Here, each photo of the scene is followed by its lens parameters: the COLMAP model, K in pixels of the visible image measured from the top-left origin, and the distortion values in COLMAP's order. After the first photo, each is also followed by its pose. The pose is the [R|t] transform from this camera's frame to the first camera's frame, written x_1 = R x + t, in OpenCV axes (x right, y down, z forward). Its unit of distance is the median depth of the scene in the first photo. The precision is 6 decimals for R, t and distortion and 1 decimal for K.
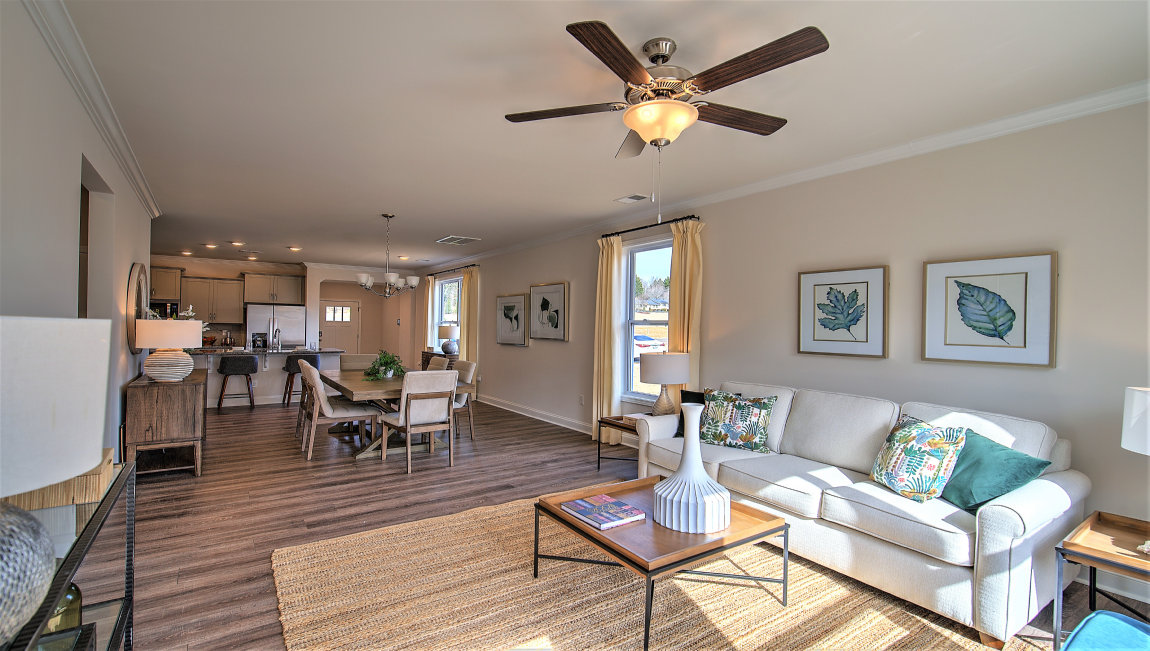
lens RADIAL K [[505.1, 0, 575.0], [0, 505.1, 325.5], [0, 0, 1]] dist [0.001376, -0.000106]
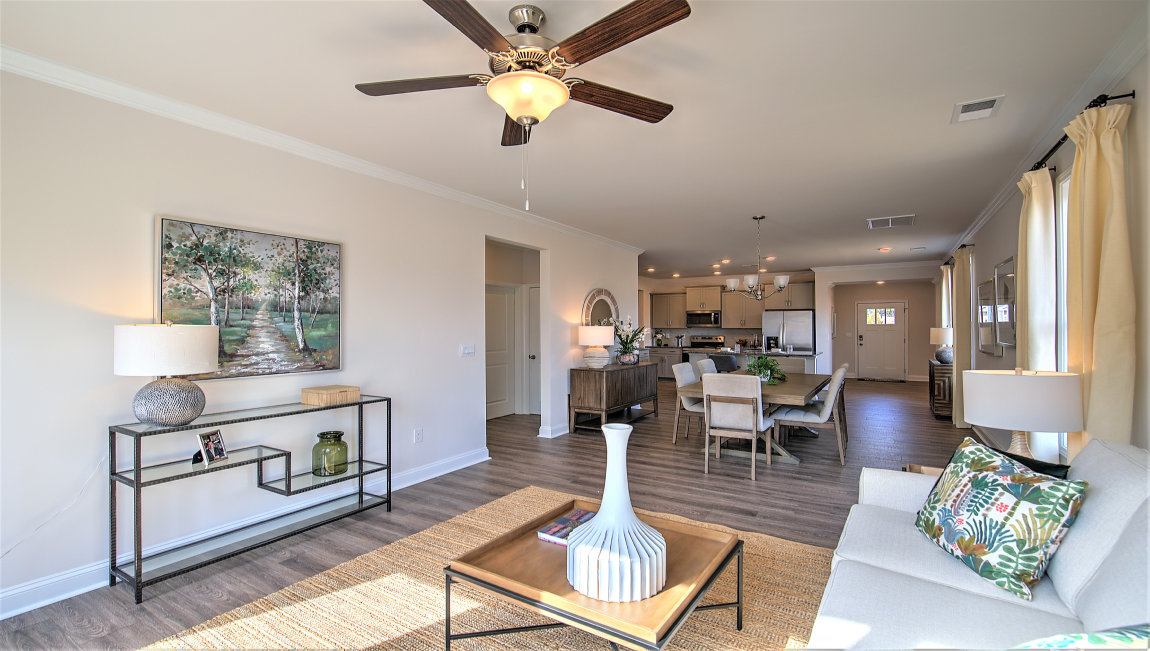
lens RADIAL K [[505.1, 0, 575.0], [0, 505.1, 325.5], [0, 0, 1]] dist [0.001376, -0.000106]
pose [[0.400200, -0.017138, -0.916268, 0.519067], [0.008293, 0.999852, -0.015079, 0.008666], [0.916390, -0.001564, 0.400283, 0.363979]]
